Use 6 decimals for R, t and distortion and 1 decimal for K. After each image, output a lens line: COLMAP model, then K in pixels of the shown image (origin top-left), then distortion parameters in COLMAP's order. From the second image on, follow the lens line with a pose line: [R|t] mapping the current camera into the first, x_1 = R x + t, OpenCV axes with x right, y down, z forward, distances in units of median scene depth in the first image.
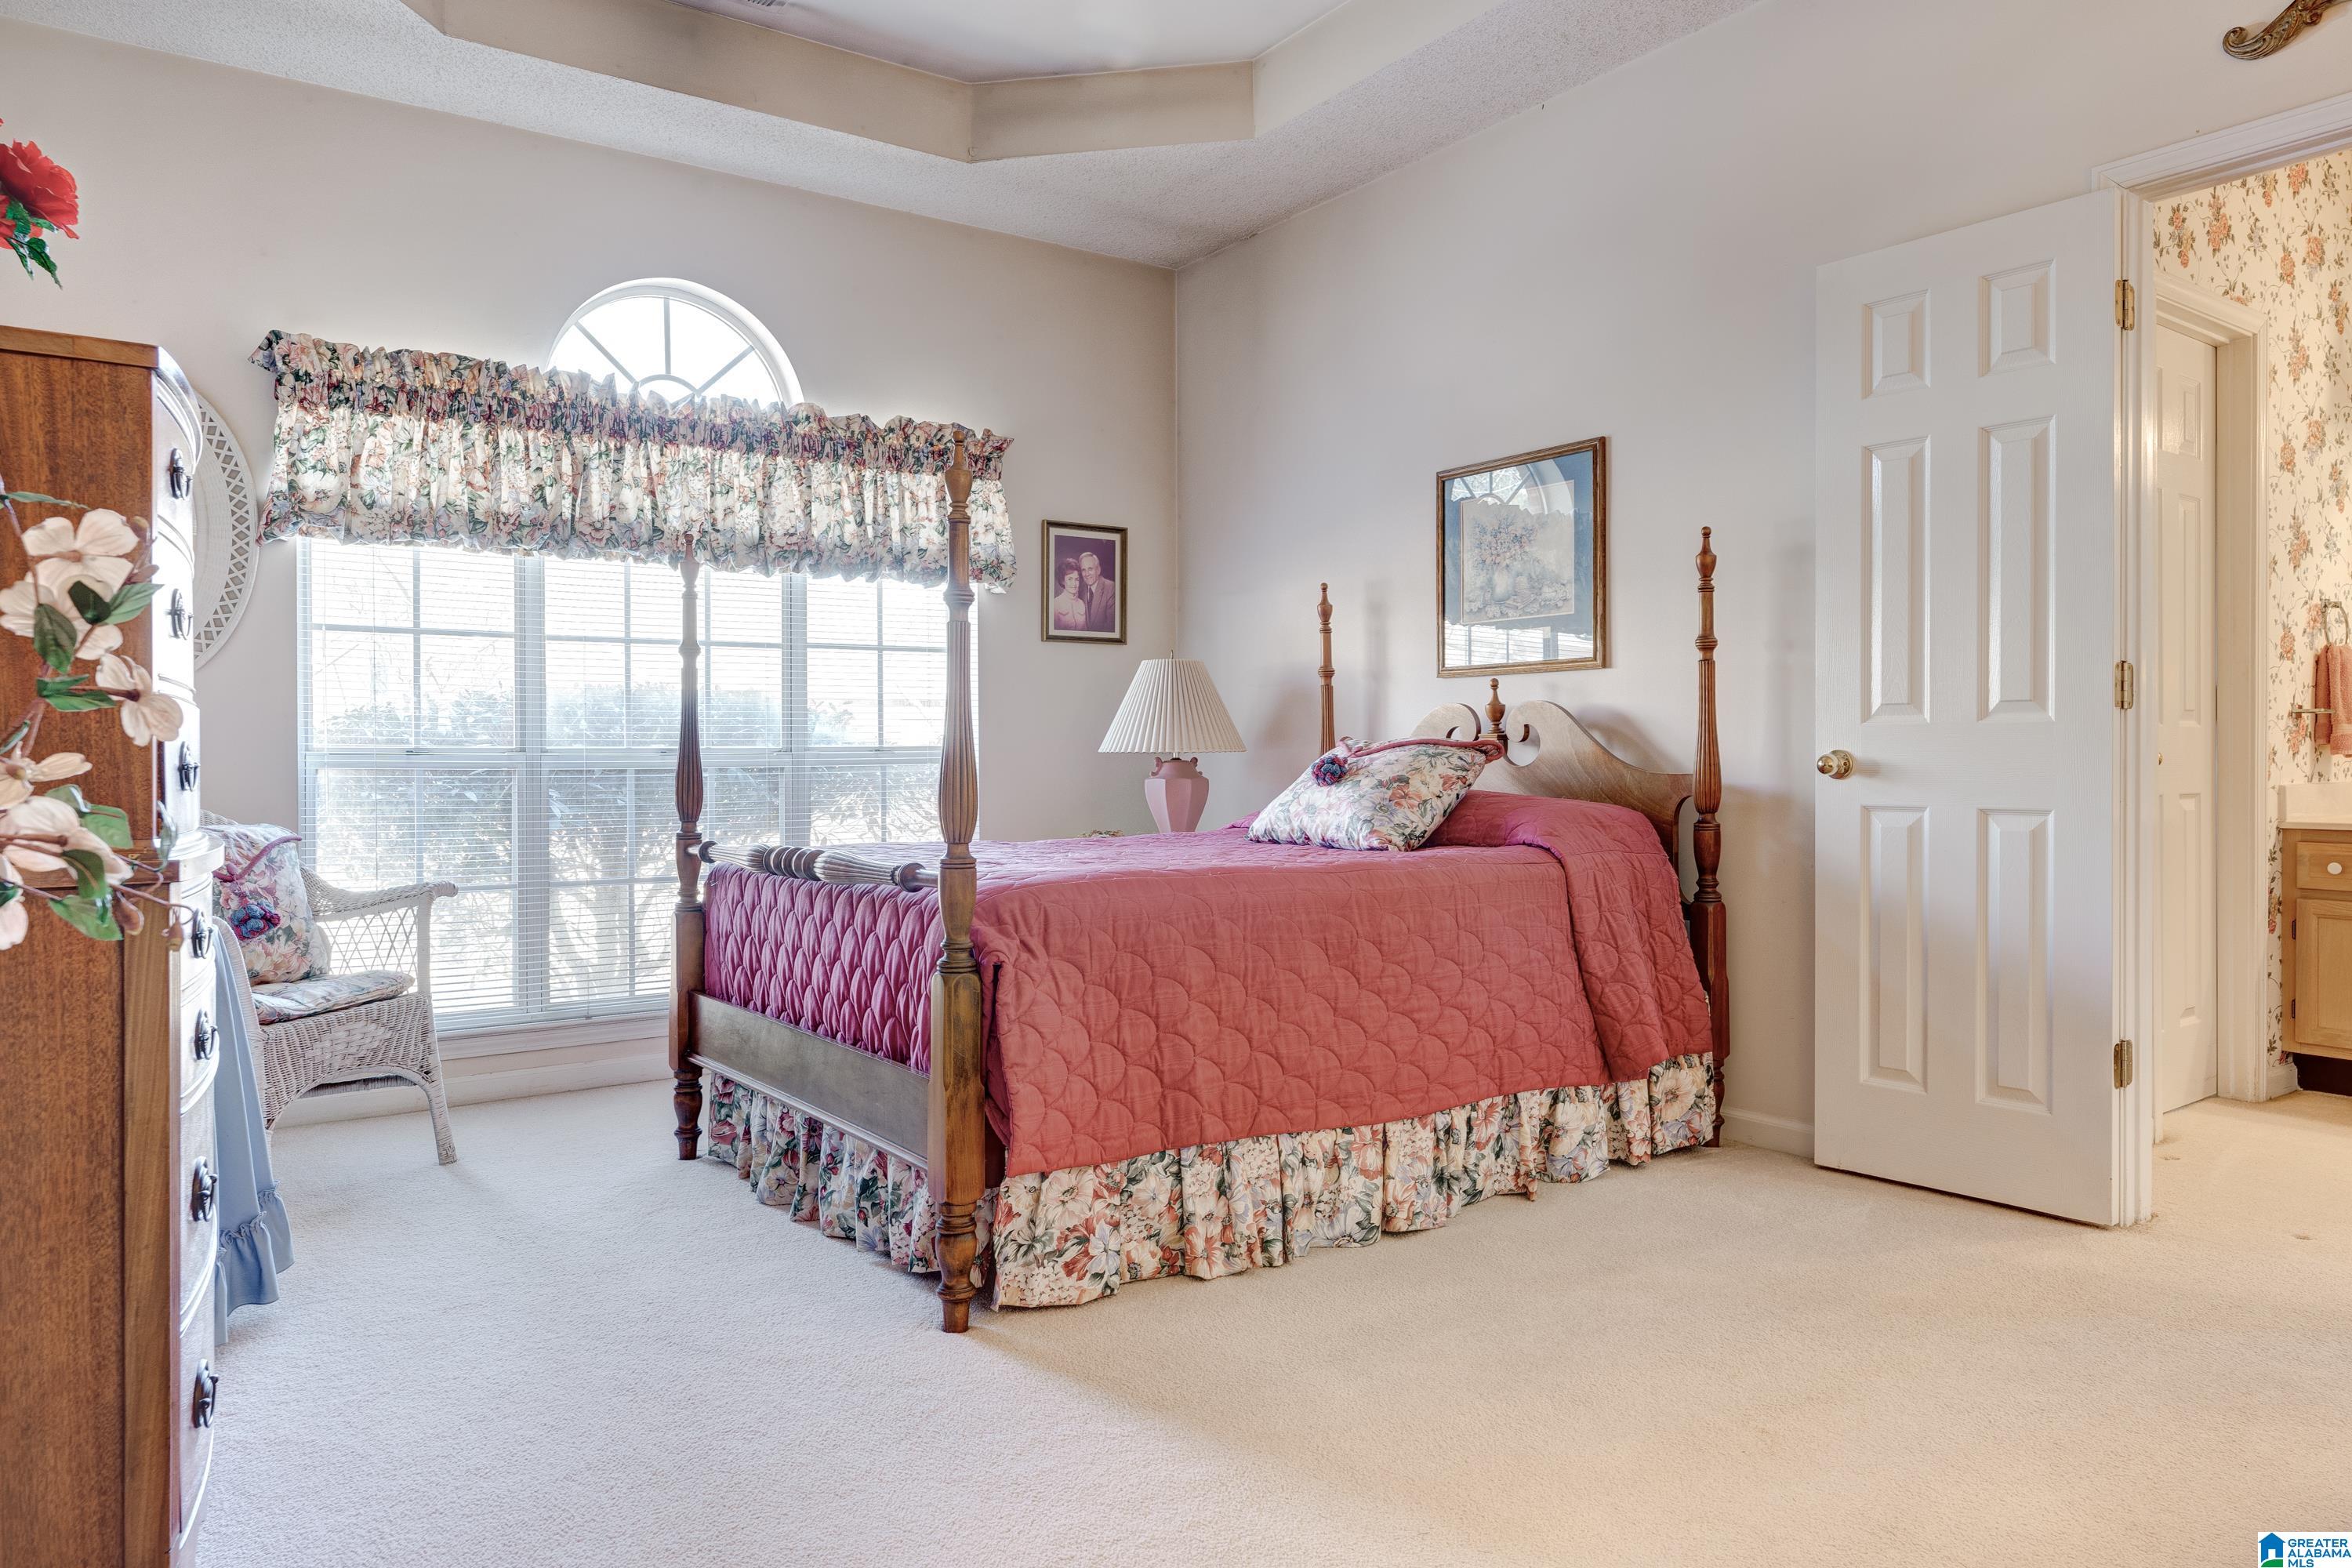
lens RADIAL K [[1616.2, 0, 1157.7], [0, 1616.2, 789.2], [0, 0, 1]] dist [-0.003681, -0.001451]
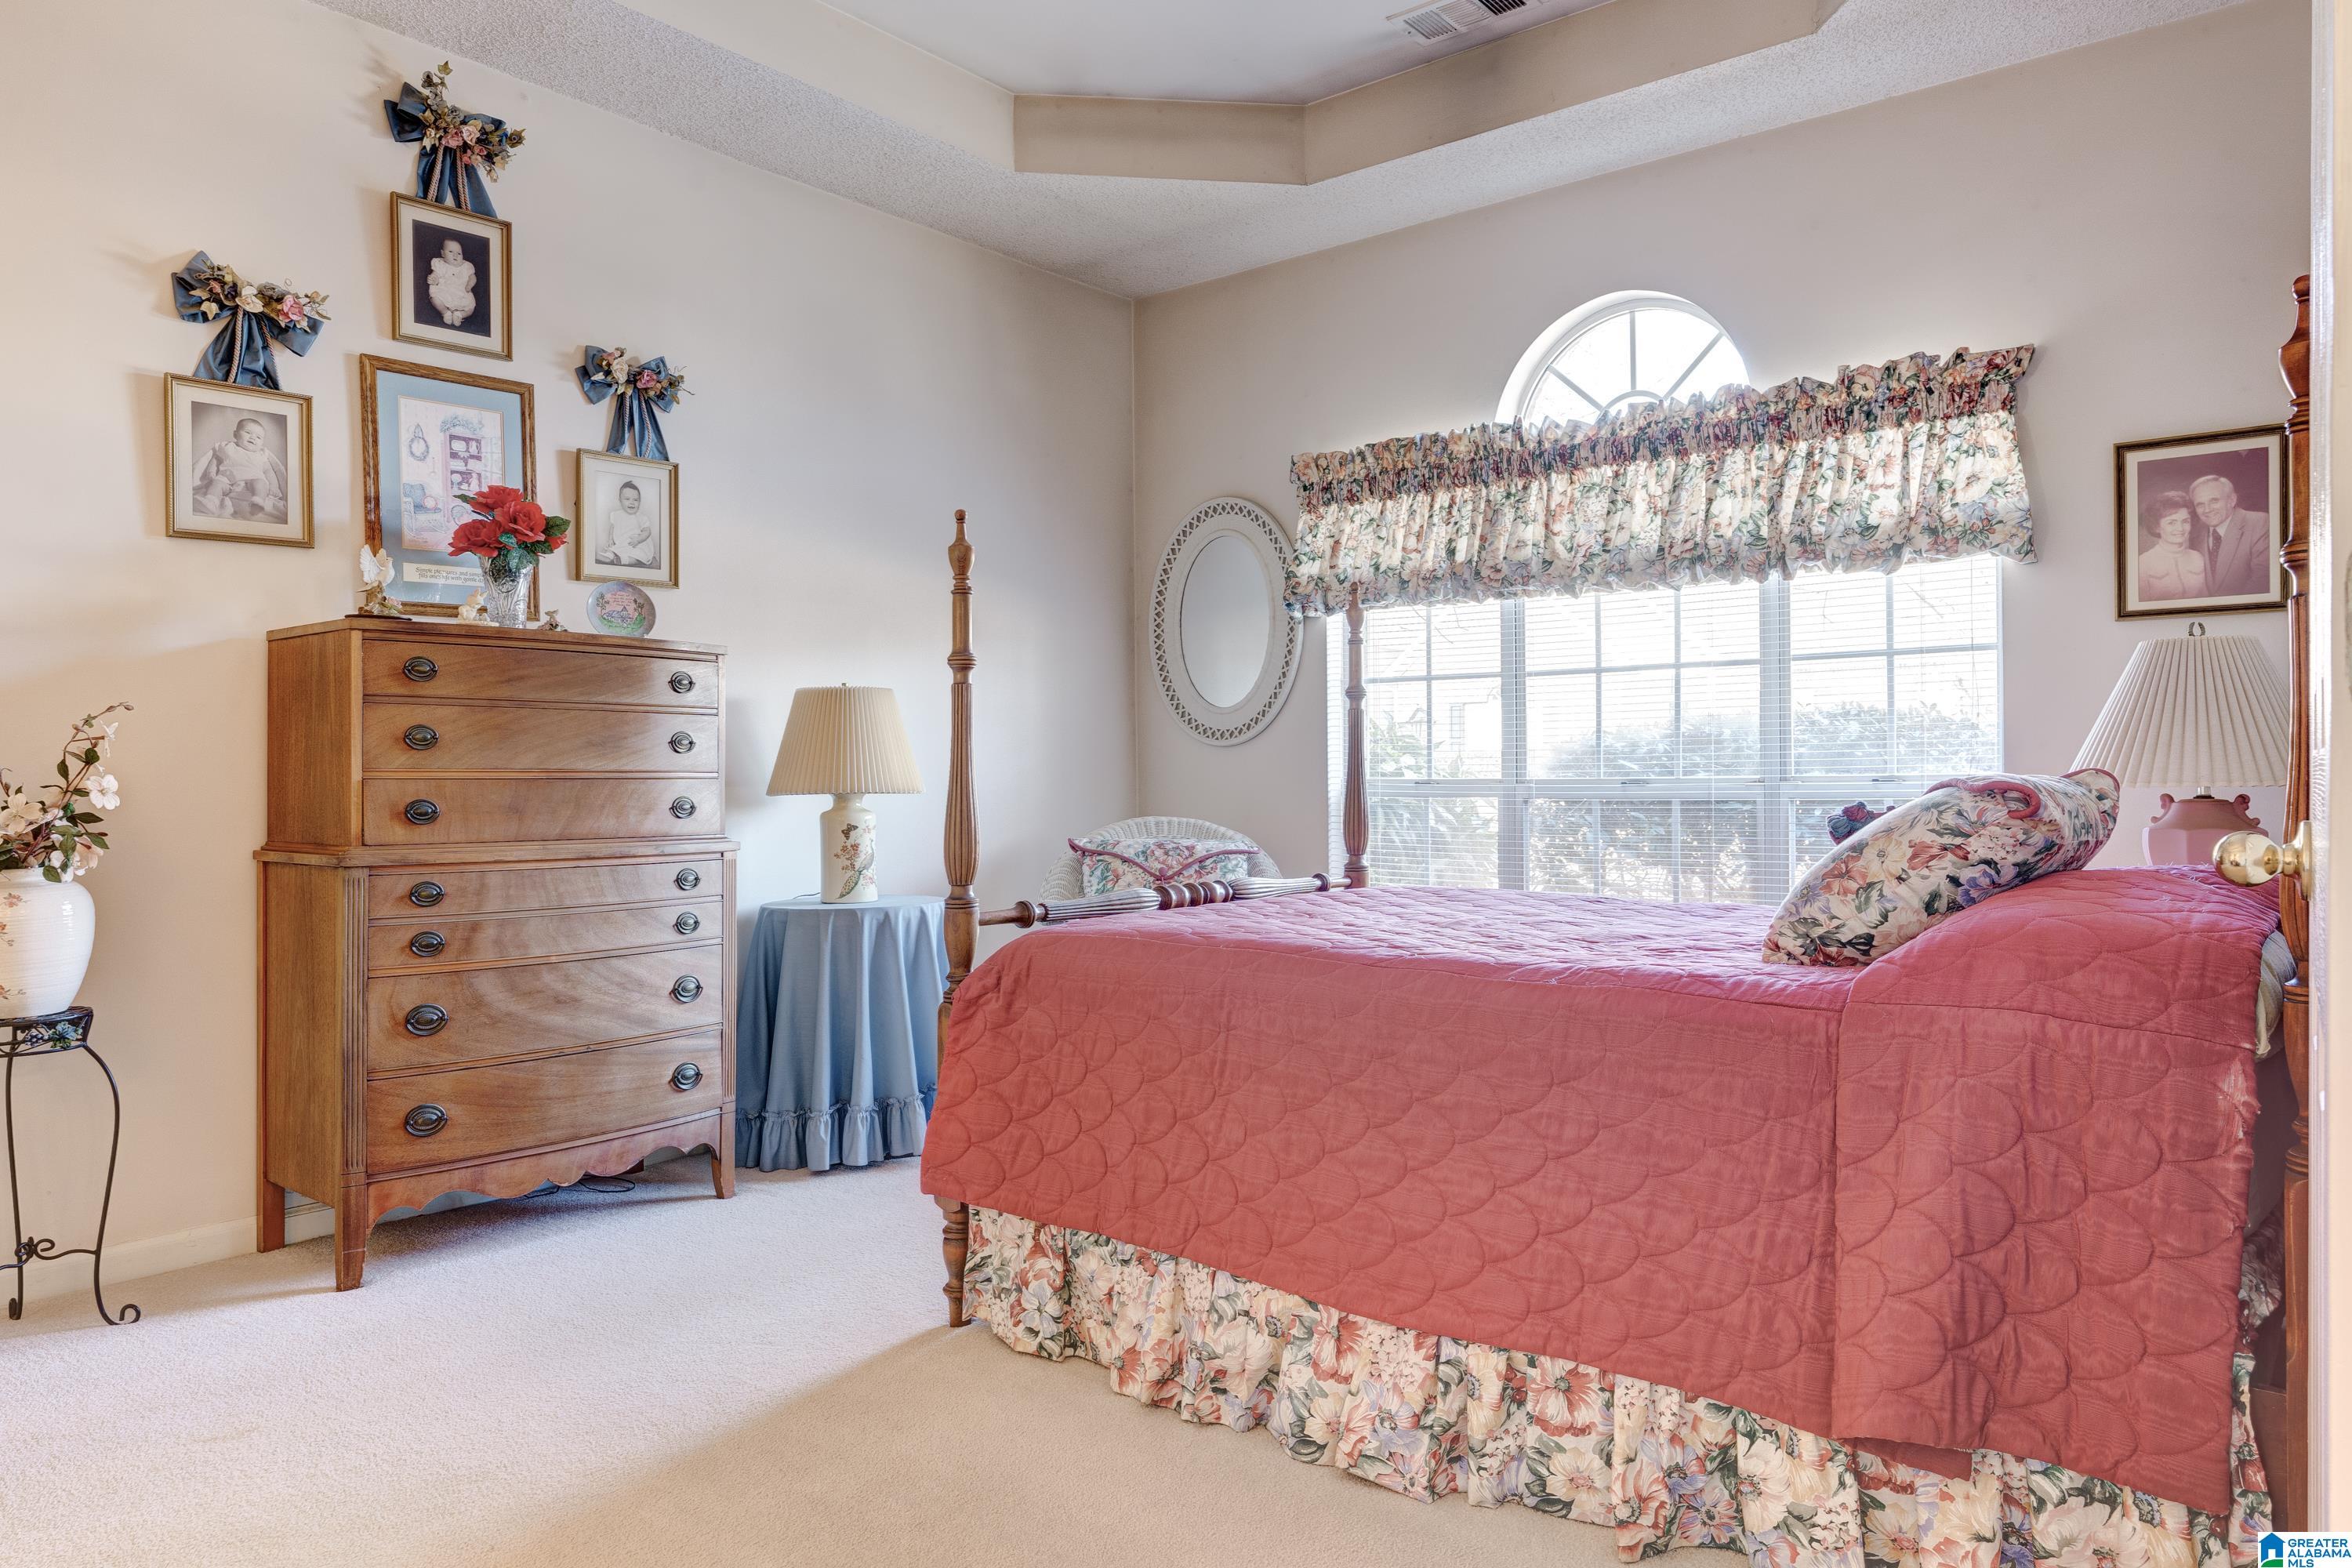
lens RADIAL K [[1616.2, 0, 1156.6], [0, 1616.2, 769.7], [0, 0, 1]] dist [-0.003681, -0.001451]
pose [[0.224479, 0.000531, -0.974479, 0.593859], [-0.010686, 0.999941, -0.001917, -0.027131], [0.974420, 0.010844, 0.224472, 0.531155]]
